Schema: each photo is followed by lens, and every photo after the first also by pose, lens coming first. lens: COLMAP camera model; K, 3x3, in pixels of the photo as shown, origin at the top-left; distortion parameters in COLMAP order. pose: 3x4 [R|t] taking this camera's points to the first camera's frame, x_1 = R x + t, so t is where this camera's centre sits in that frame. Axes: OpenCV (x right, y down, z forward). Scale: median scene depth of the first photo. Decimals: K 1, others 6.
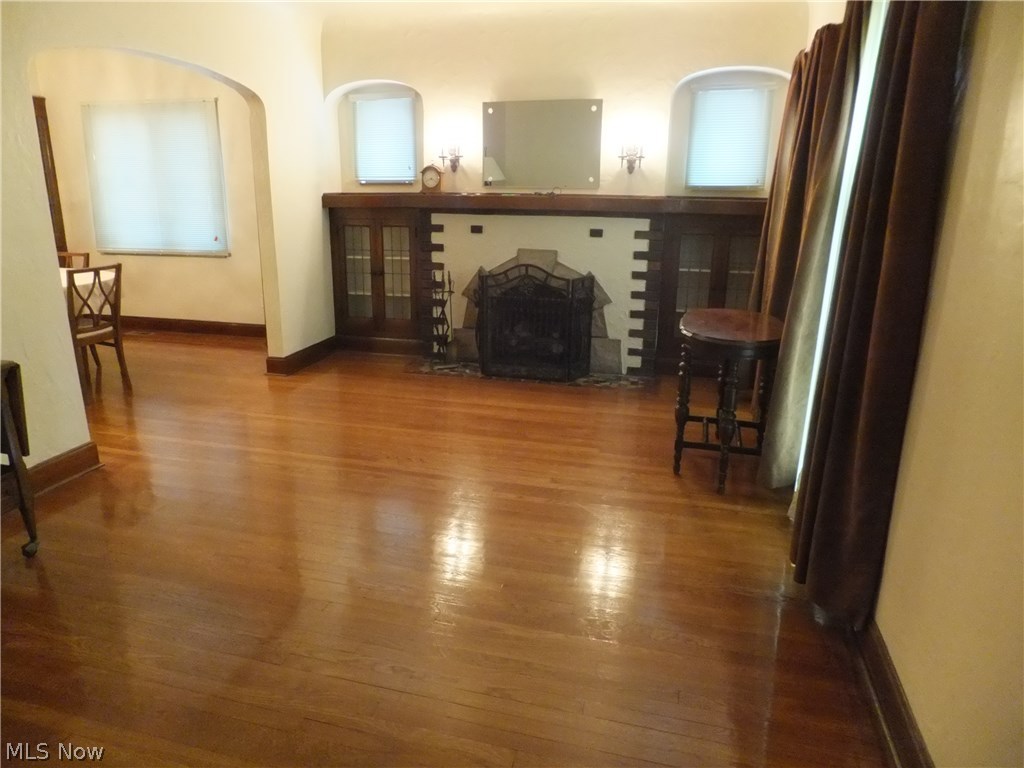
lens RADIAL K [[680.3, 0, 497.0], [0, 680.3, 384.9], [0, 0, 1]] dist [-0.015881, 0.001527]
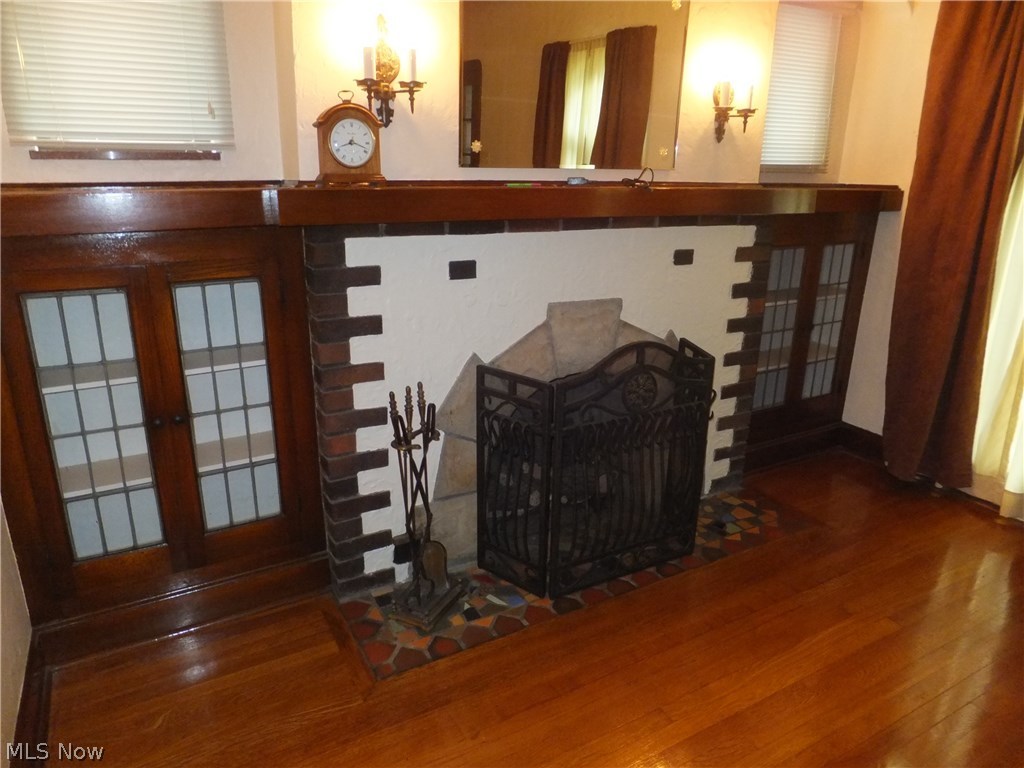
lens RADIAL K [[680.3, 0, 497.0], [0, 680.3, 384.9], [0, 0, 1]] dist [-0.015881, 0.001527]
pose [[0.714225, -0.215126, 0.666035, -0.307385], [0.185886, 0.975722, 0.115818, -0.207210], [-0.674780, 0.041087, 0.736874, 0.694540]]
